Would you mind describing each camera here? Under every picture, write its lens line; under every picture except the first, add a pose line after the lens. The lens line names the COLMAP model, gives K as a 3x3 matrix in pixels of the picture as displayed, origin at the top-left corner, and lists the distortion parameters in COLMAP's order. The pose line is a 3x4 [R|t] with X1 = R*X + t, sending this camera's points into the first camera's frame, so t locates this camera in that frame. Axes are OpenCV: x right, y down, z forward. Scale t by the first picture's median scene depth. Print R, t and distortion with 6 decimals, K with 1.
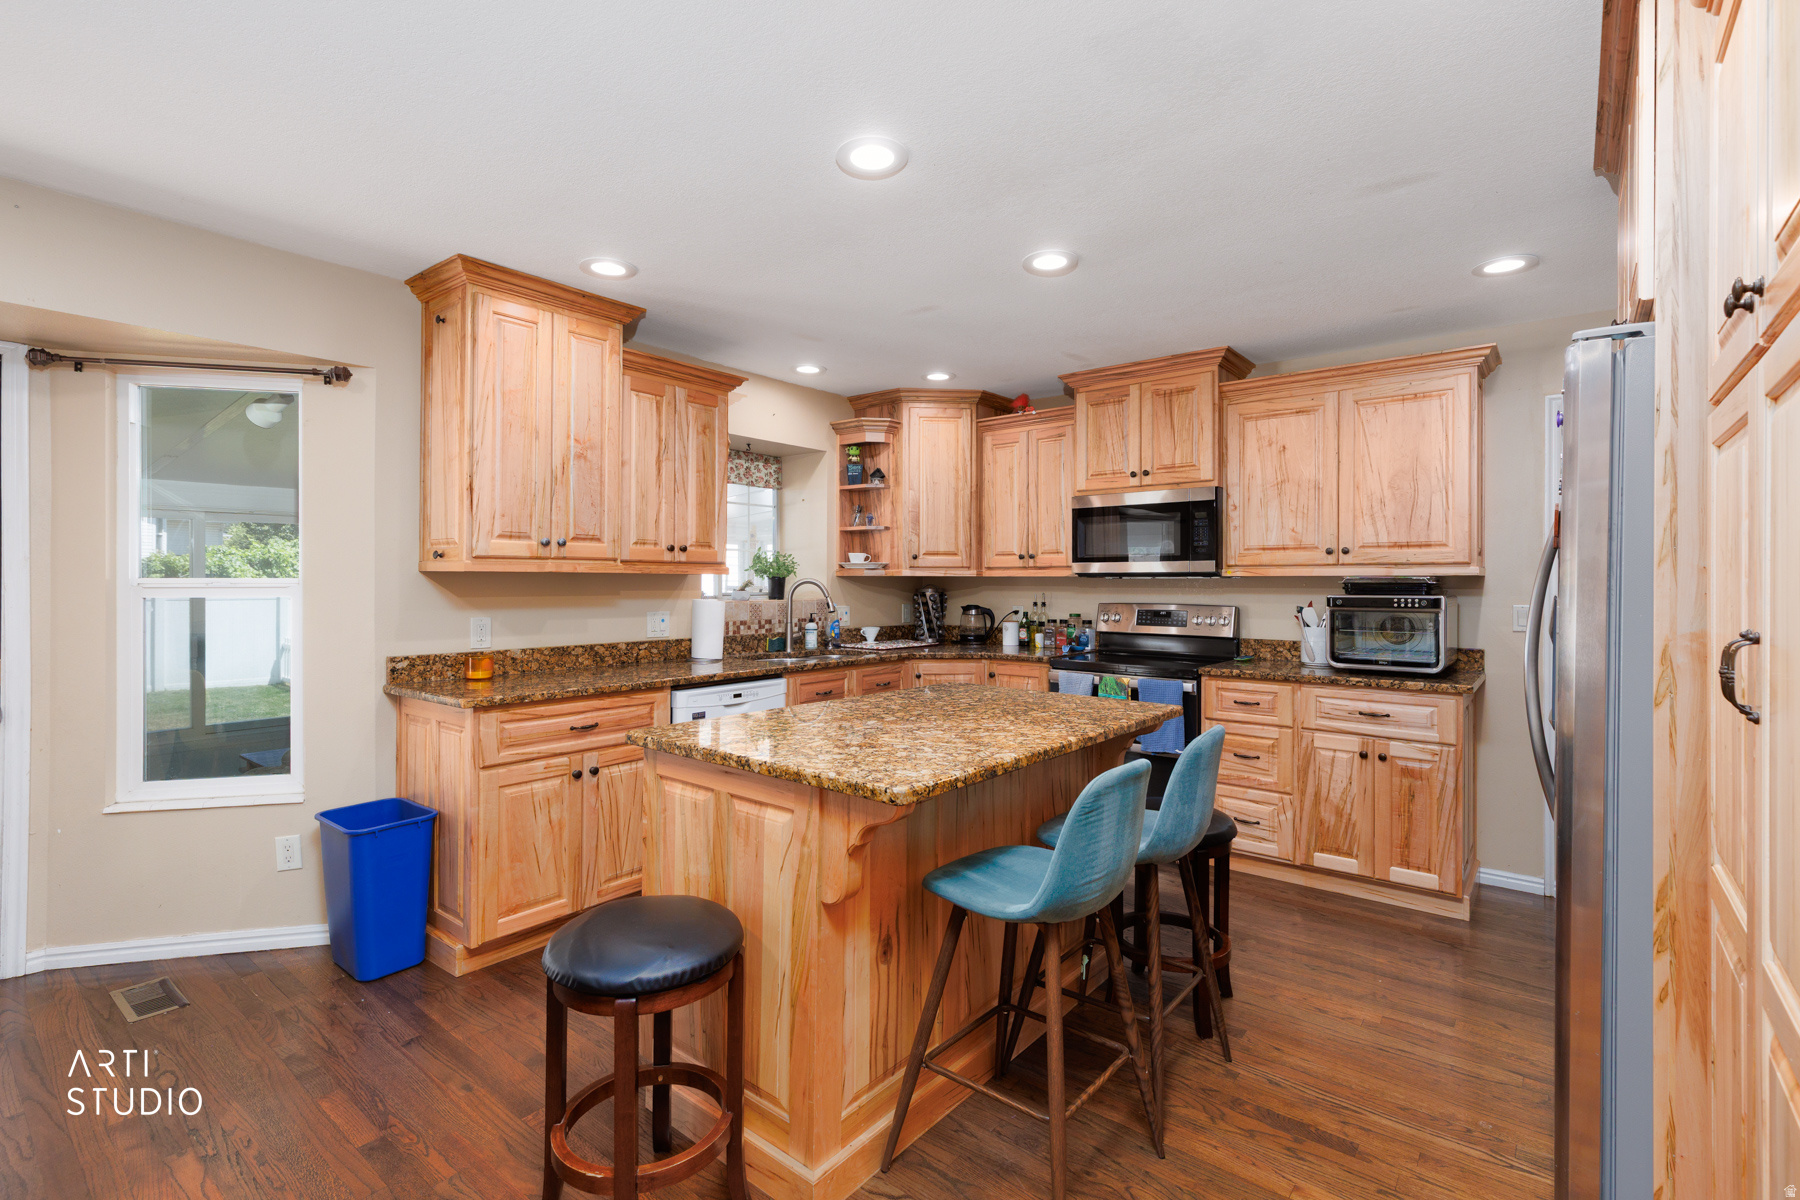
lens RADIAL K [[806.6, 0, 894.9], [0, 806.6, 575.3], [0, 0, 1]] dist [0.003921, 0.001199]
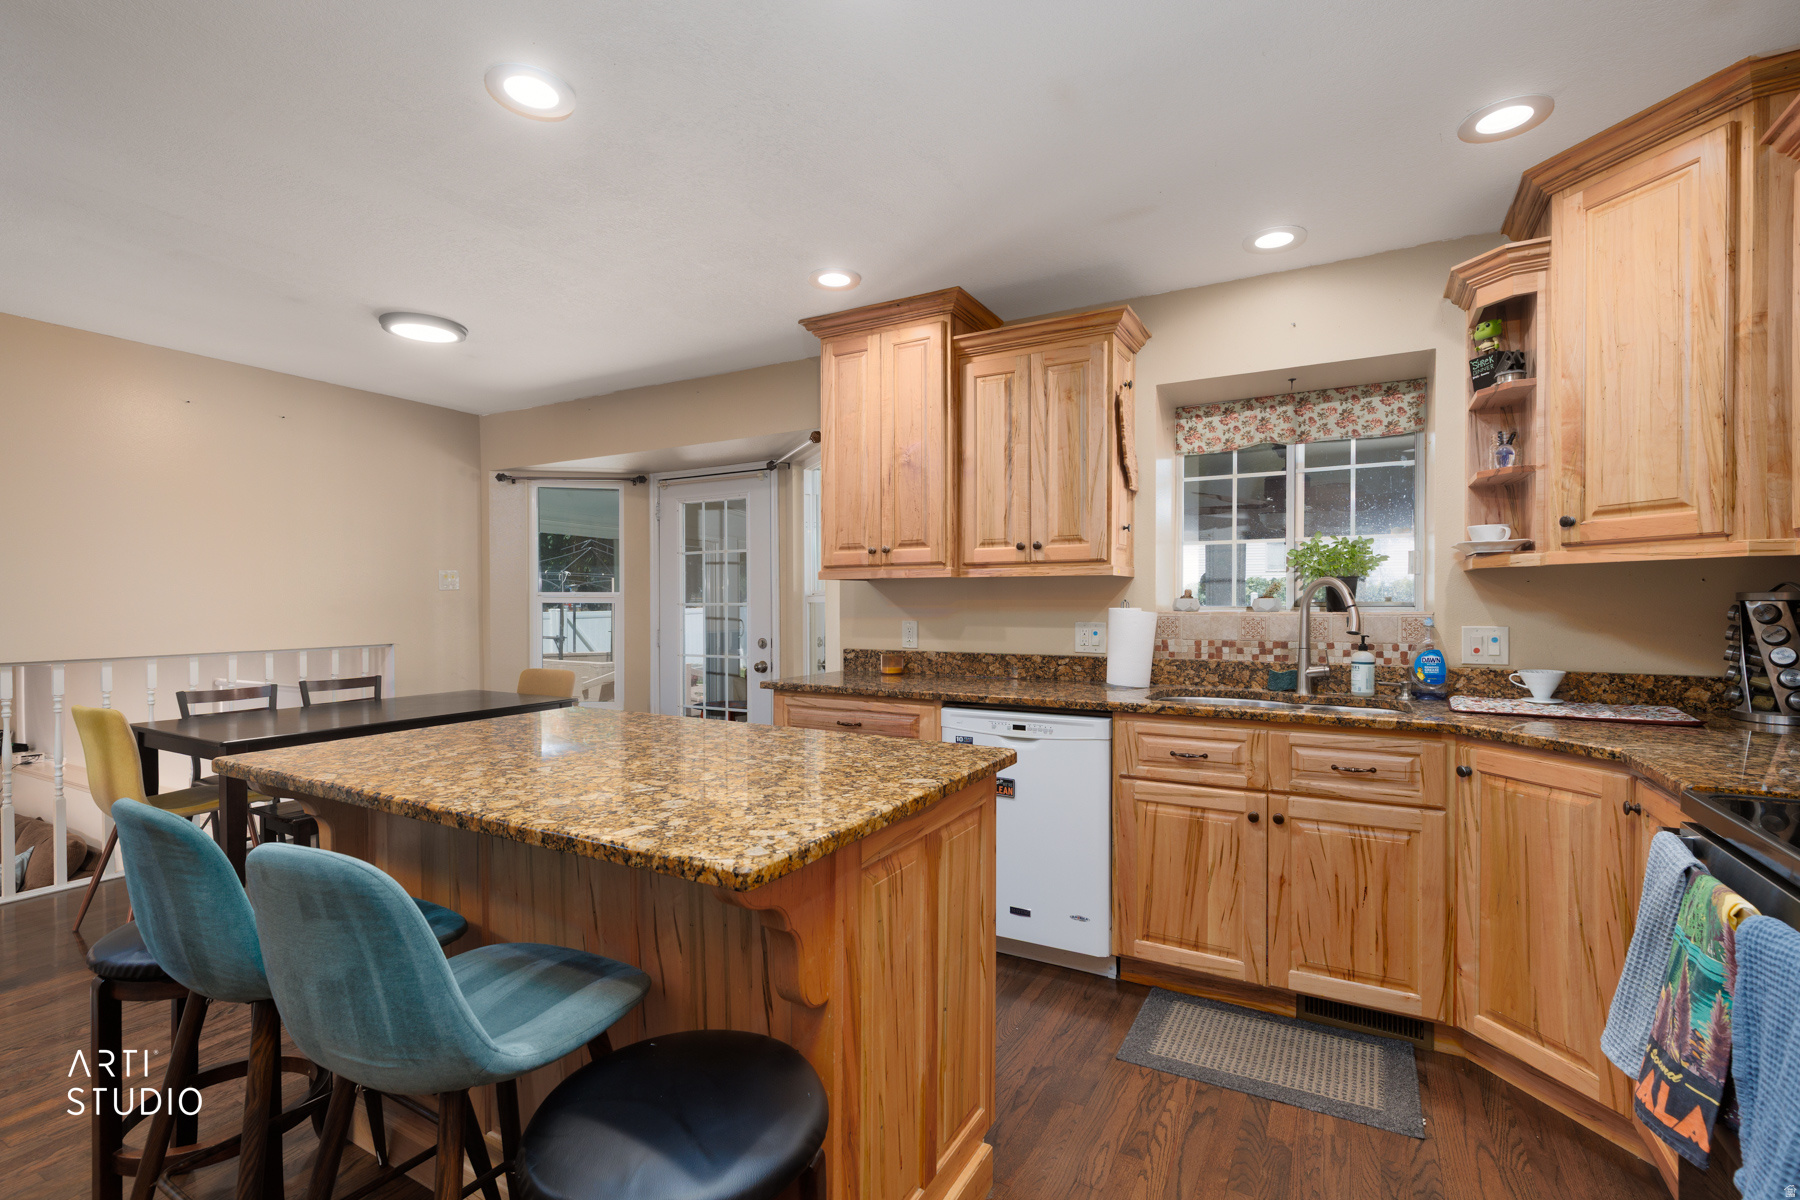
lens RADIAL K [[806.6, 0, 900.7], [0, 806.6, 608.8], [0, 0, 1]] dist [0.003921, 0.001199]
pose [[0.177065, 0.004712, -0.984188, 0.586507], [0.010628, 0.999921, 0.006699, 0.027547], [0.984142, -0.011646, 0.177001, 0.779300]]
